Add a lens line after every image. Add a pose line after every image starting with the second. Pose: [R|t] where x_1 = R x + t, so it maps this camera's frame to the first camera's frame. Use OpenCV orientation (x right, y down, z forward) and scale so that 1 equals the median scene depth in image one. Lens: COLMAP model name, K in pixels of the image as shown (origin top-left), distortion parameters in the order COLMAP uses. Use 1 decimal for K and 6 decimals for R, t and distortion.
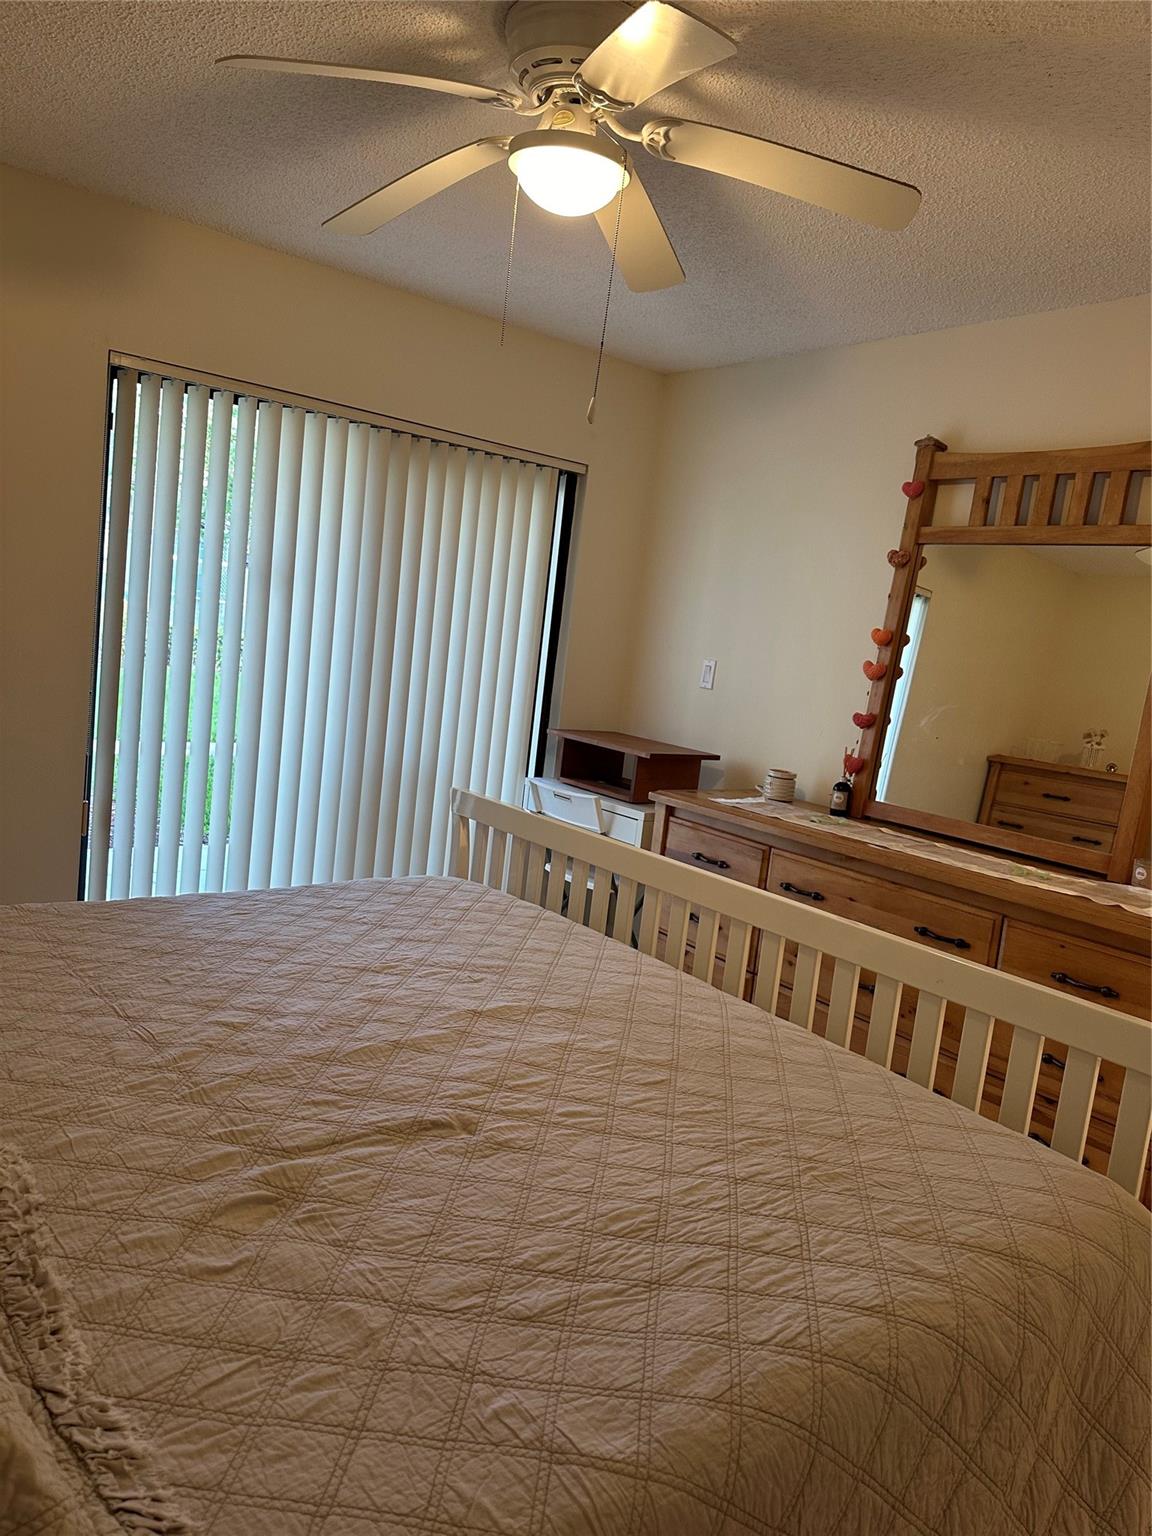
lens RADIAL K [[1070.1, 0, 563.8], [0, 1070.1, 771.8], [0, 0, 1]] dist [0.132186, -0.241023]
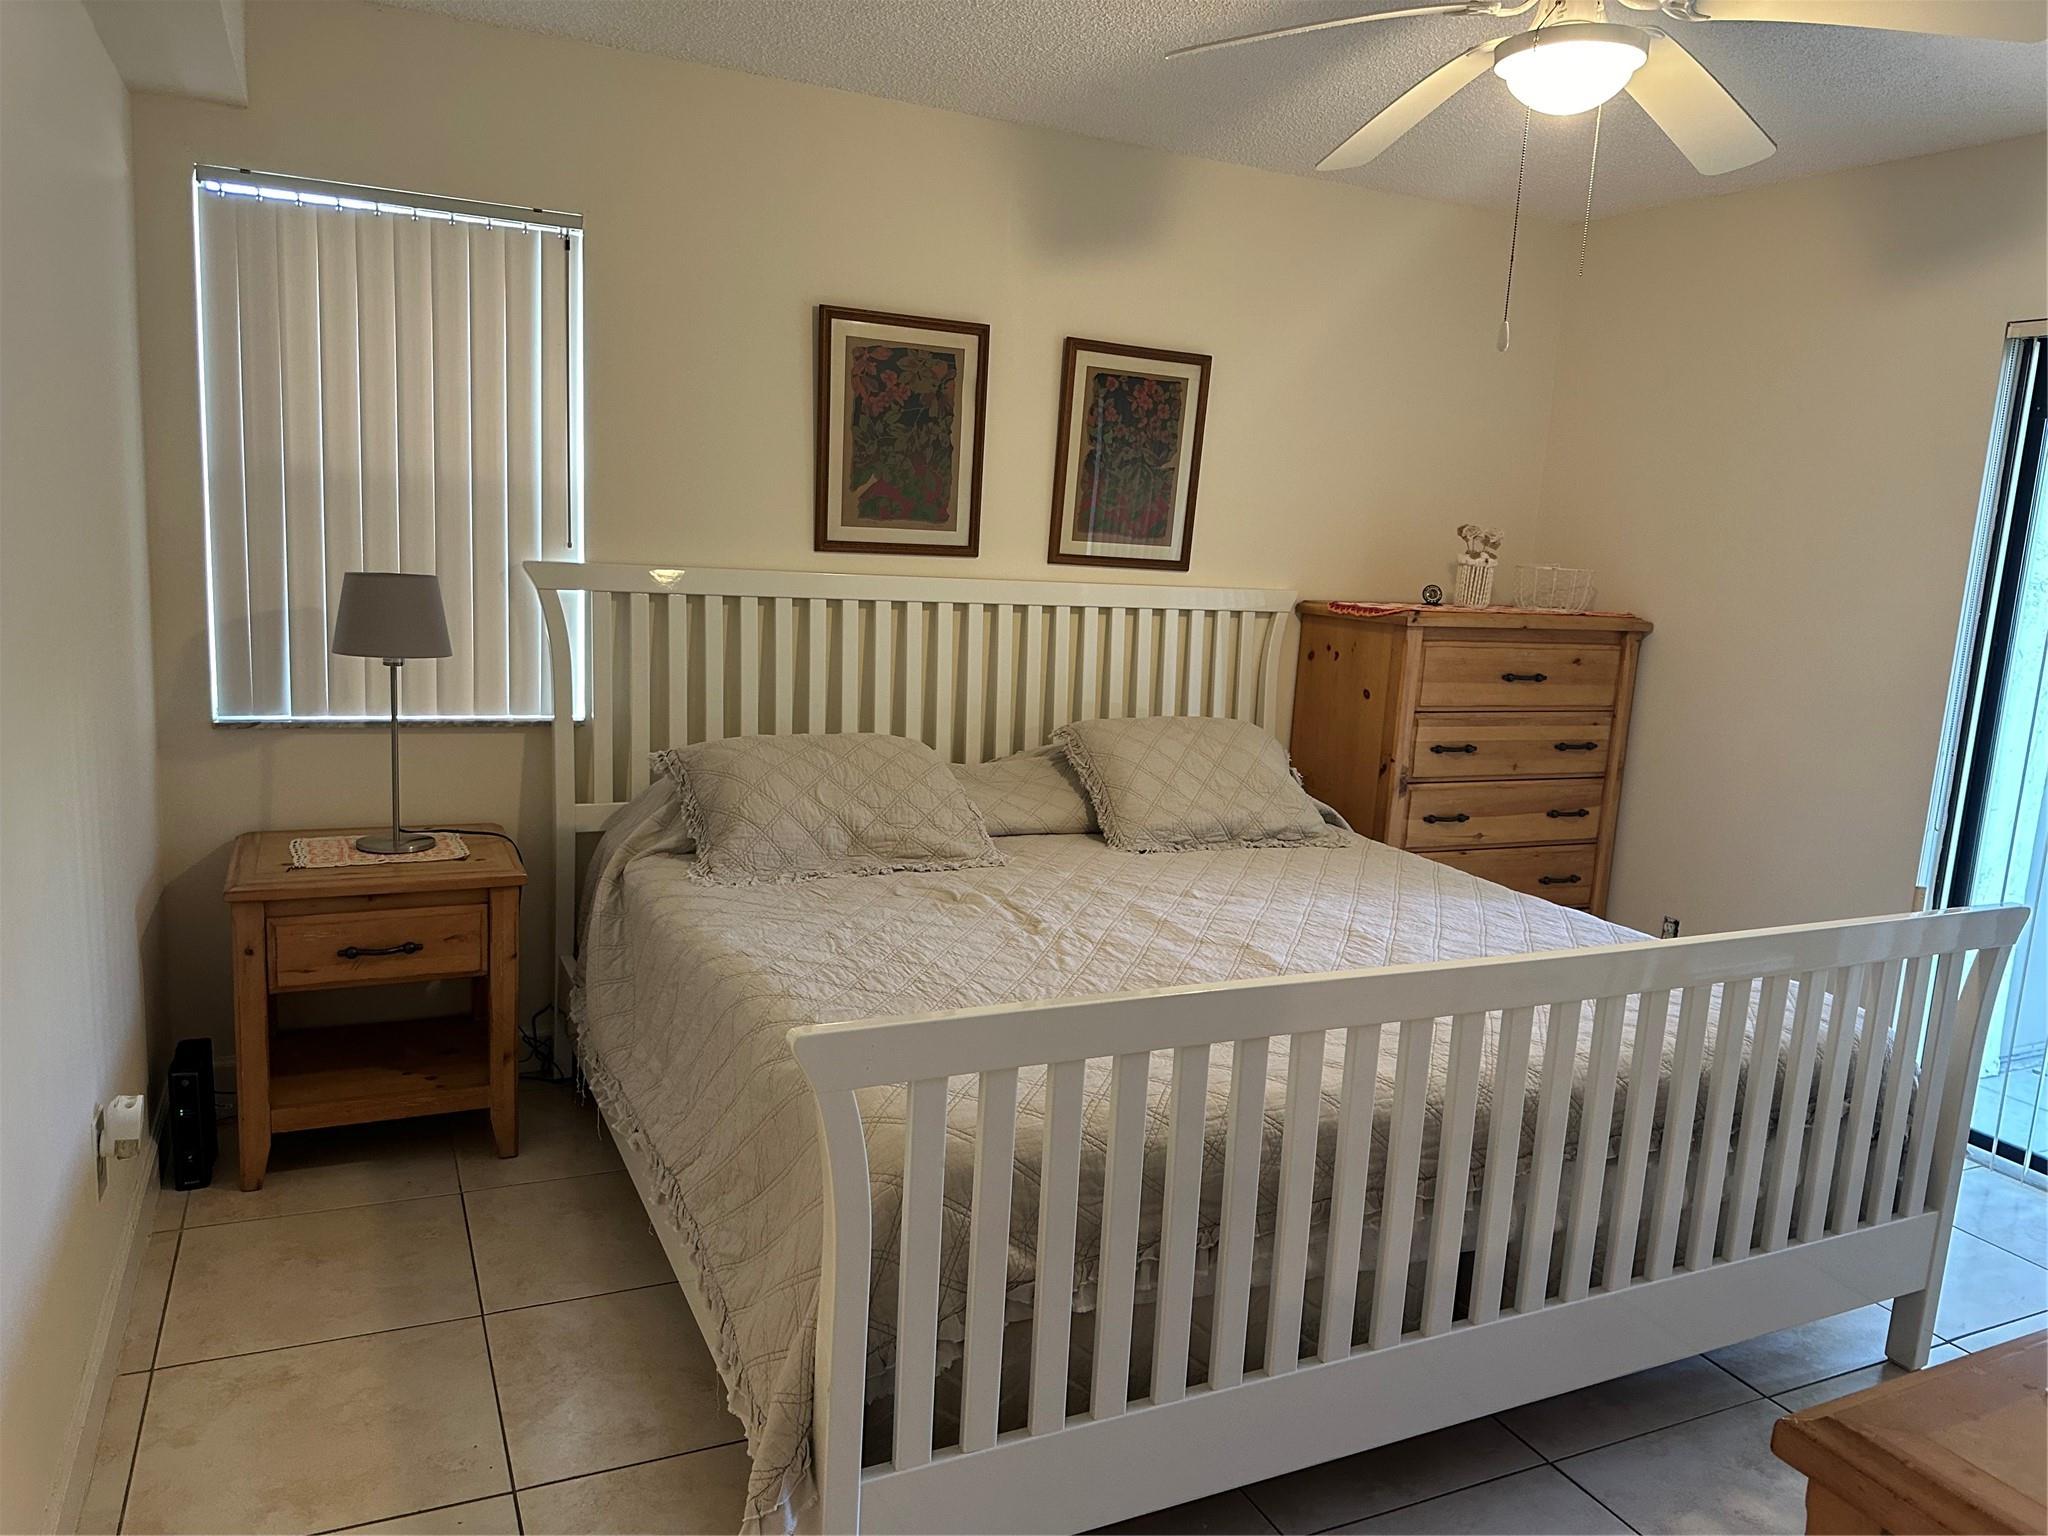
lens RADIAL K [[1426.8, 0, 1024.0], [0, 1426.8, 768.0], [0, 0, 1]] dist [0.132186, -0.241023]
pose [[-0.196644, 0.045411, -0.979423, 1.627773], [-0.204147, 0.975138, 0.086200, -0.032335], [0.958986, 0.216897, -0.182485, 1.219636]]
